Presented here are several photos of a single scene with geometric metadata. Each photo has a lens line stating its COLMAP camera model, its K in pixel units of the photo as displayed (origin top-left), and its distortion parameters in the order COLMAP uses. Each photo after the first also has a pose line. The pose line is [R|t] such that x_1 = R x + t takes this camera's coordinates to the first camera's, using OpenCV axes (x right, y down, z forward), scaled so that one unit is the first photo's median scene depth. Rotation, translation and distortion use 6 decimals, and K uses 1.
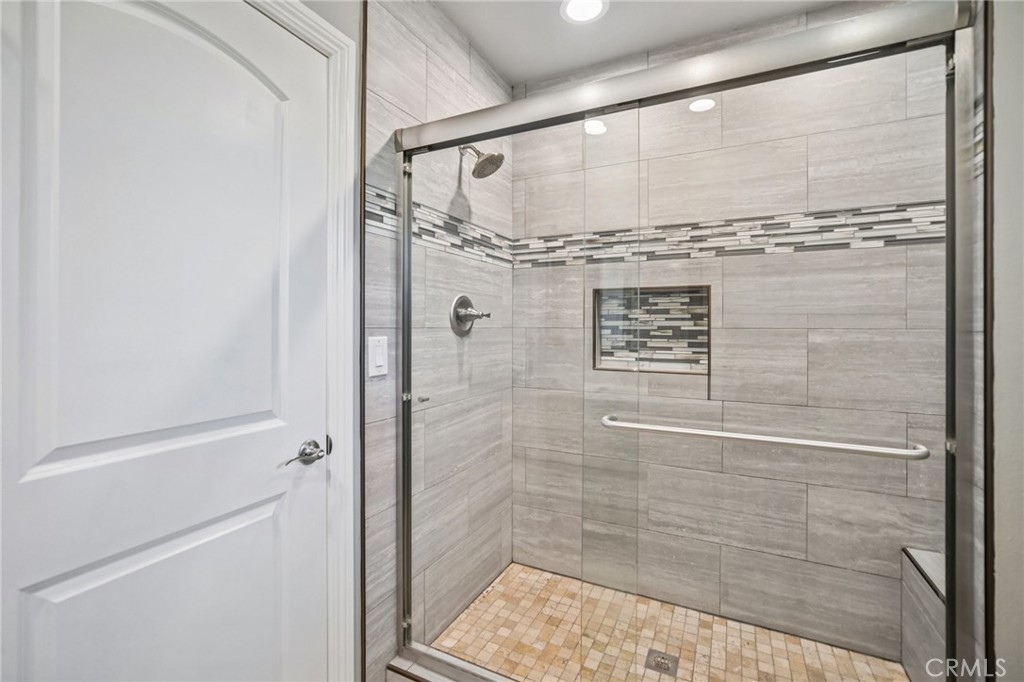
lens RADIAL K [[450.9, 0, 548.9], [0, 450.9, 334.3], [0, 0, 1]] dist [-0.015182, 0.005987]
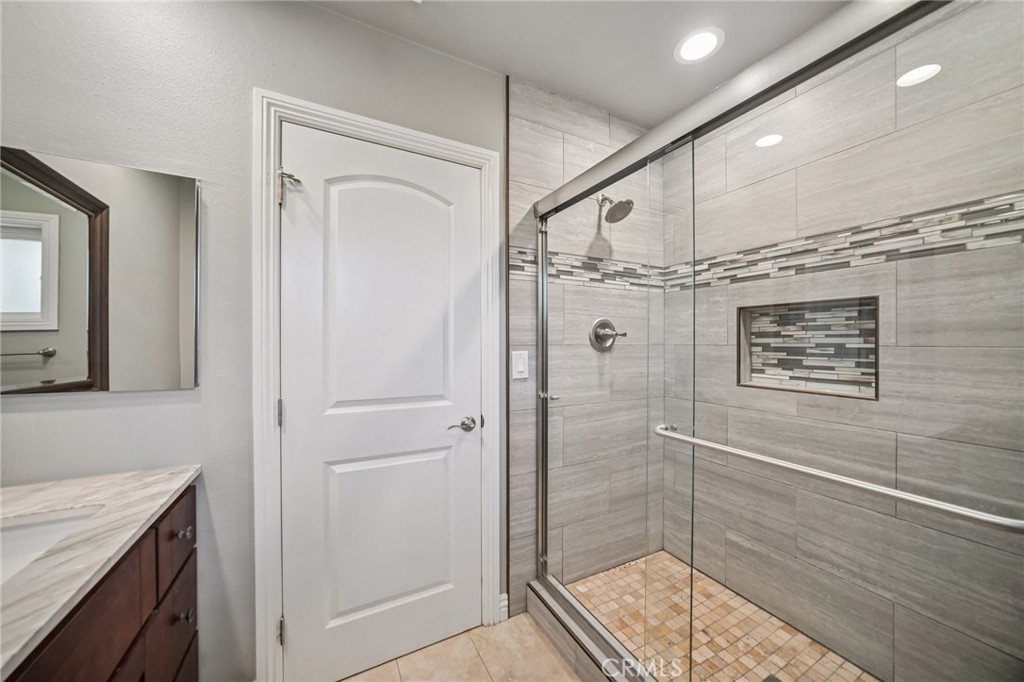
lens RADIAL K [[365.3, 0, 502.2], [0, 365.3, 351.9], [0, 0, 1]] dist [-0.018926, 0.005098]
pose [[0.806275, 0.013897, -0.591377, 0.192710], [-0.009455, 0.999899, 0.010605, -0.002916], [0.591465, -0.002959, 0.806325, 0.022181]]
